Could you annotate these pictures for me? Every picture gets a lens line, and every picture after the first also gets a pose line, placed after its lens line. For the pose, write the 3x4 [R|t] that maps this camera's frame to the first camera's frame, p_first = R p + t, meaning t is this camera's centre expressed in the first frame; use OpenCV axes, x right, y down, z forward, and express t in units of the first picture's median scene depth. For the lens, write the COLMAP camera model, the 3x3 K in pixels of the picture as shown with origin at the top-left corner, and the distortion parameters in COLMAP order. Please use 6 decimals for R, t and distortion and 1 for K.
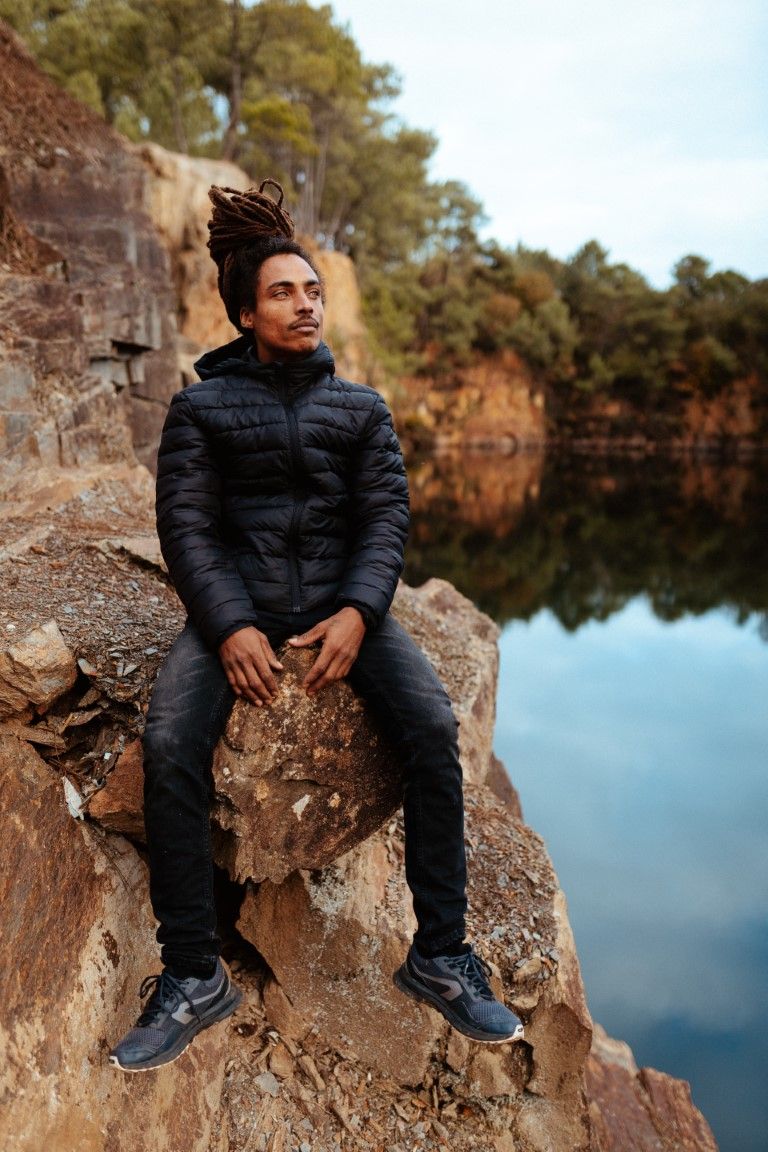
lens RADIAL K [[1157.1, 0, 387.3], [0, 1157.1, 554.1], [0, 0, 1]] dist [-0.005329, 0.021732]
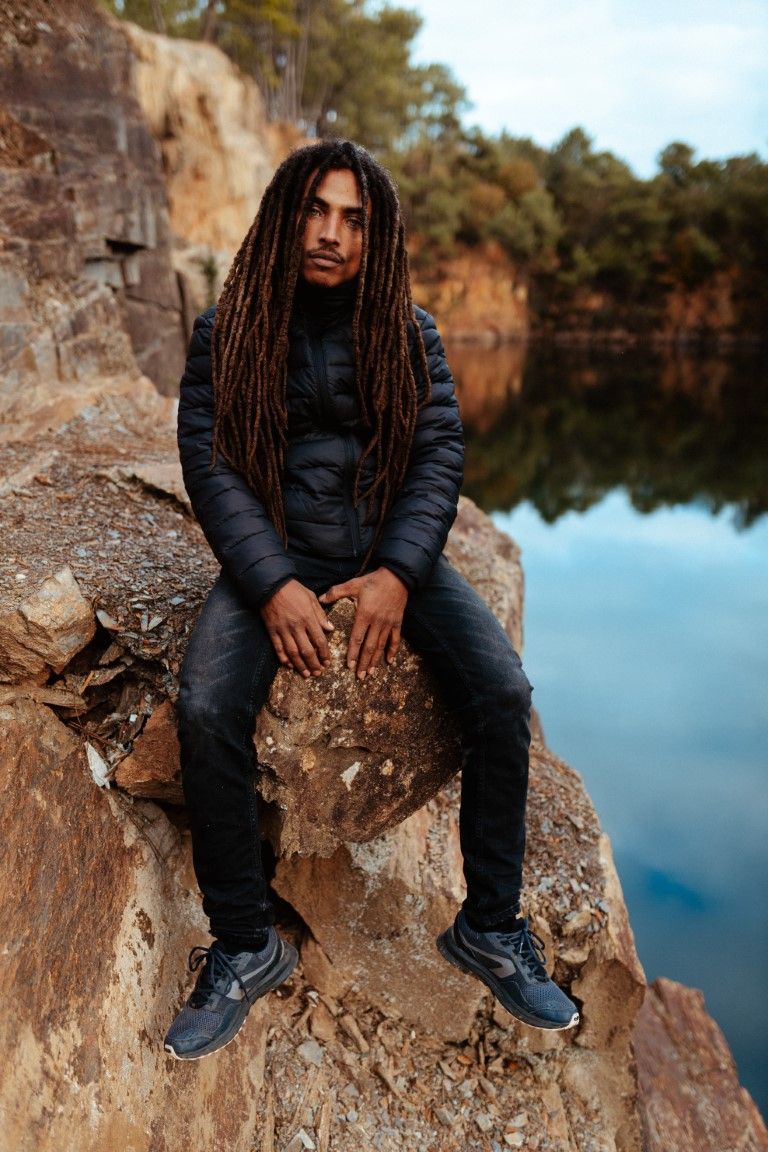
lens RADIAL K [[1132.3, 0, 384.0], [0, 1132.3, 576.0], [0, 0, 1]] dist [-0.005160, 0.024559]
pose [[0.999924, -0.005713, 0.010968, -0.046964], [0.004447, 0.993679, 0.112173, -0.029863], [-0.011540, -0.112116, 0.993628, 0.110563]]
